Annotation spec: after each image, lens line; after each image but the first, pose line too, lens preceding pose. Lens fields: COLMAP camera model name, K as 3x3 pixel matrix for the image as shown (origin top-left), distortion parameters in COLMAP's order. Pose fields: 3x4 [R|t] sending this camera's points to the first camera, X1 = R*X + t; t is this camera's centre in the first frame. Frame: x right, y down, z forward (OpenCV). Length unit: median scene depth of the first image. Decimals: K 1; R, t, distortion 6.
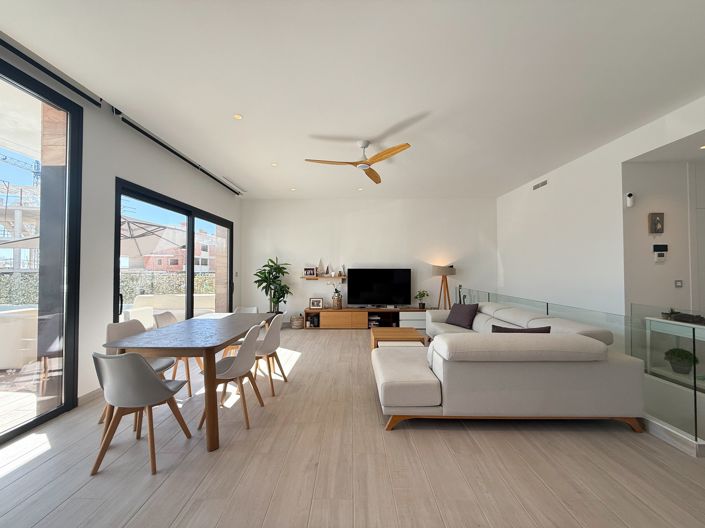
lens RADIAL K [[281.5, 0, 350.4], [0, 281.5, 263.4], [0, 0, 1]] dist [0.001323, 0.000169]
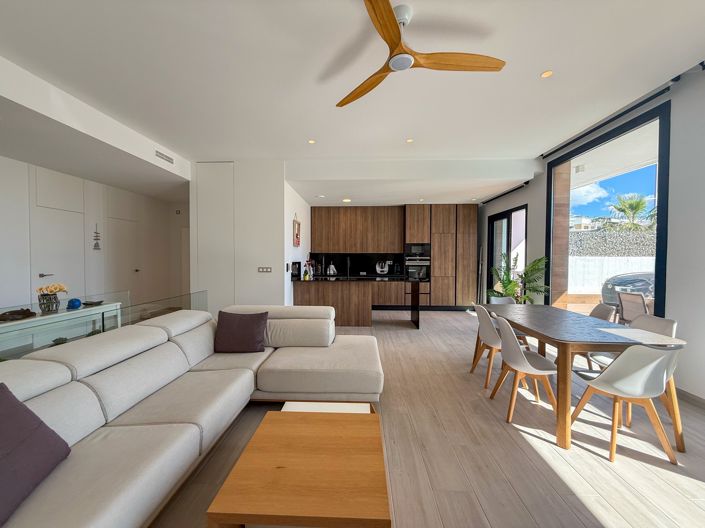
lens RADIAL K [[281.5, 0, 350.4], [0, 281.5, 263.4], [0, 0, 1]] dist [0.001323, 0.000169]
pose [[-0.999570, -0.002432, 0.029214, 0.144673], [-0.002417, 0.999997, 0.000570, 0.033766], [-0.029215, 0.000500, -0.999573, 1.785243]]
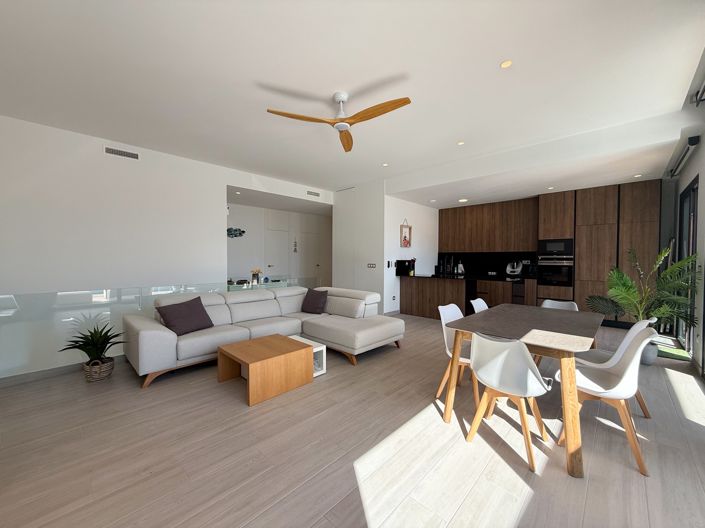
lens RADIAL K [[281.5, 0, 350.4], [0, 281.5, 263.4], [0, 0, 1]] dist [0.001323, 0.000169]
pose [[-0.725535, -0.014713, 0.688028, -0.618294], [-0.016200, 0.999860, 0.004298, 0.048165], [-0.687994, -0.008028, -0.725672, 1.826818]]
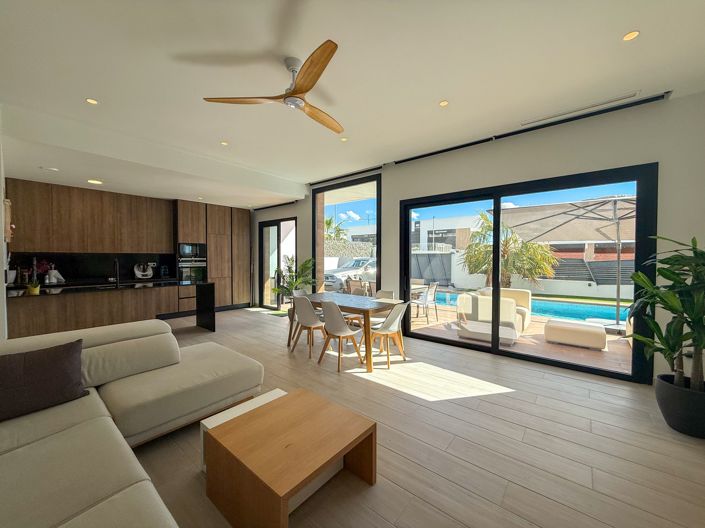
lens RADIAL K [[281.5, 0, 350.4], [0, 281.5, 263.4], [0, 0, 1]] dist [0.001323, 0.000169]
pose [[-0.633188, 0.014846, -0.773855, 0.547200], [0.014770, 0.999866, 0.007096, 0.025160], [0.773857, -0.006937, -0.633323, 1.758754]]
